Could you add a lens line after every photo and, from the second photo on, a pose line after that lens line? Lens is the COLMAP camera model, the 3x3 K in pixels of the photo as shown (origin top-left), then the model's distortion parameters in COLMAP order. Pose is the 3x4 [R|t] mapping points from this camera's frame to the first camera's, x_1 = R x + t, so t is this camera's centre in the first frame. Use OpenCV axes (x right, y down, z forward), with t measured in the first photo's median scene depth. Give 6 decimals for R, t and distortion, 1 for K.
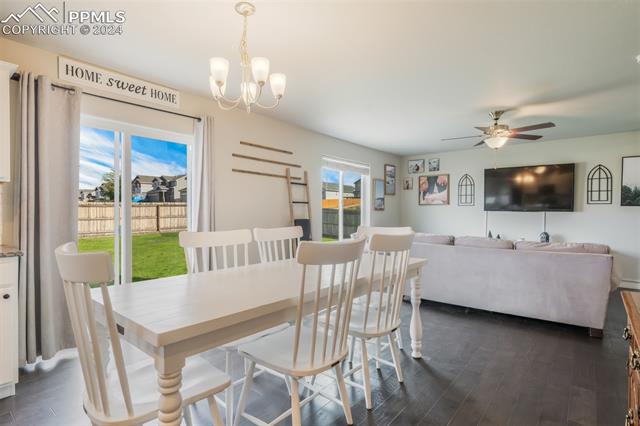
lens RADIAL K [[324.0, 0, 319.4], [0, 324.0, 213.4], [0, 0, 1]] dist [0.000044, 0.000005]
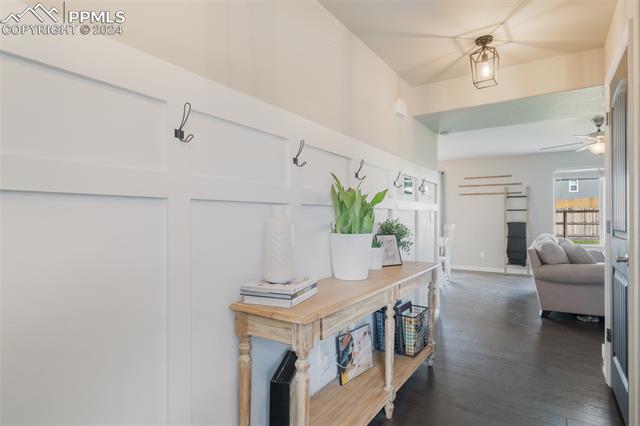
lens RADIAL K [[356.8, 0, 319.7], [0, 356.8, 215.3], [0, 0, 1]] dist [0.000253, 0.000017]
pose [[0.130854, -0.018172, -0.991235, 1.333641], [-0.003681, 0.999816, -0.018815, 0.019404], [0.991395, 0.006110, 0.130764, -0.031623]]
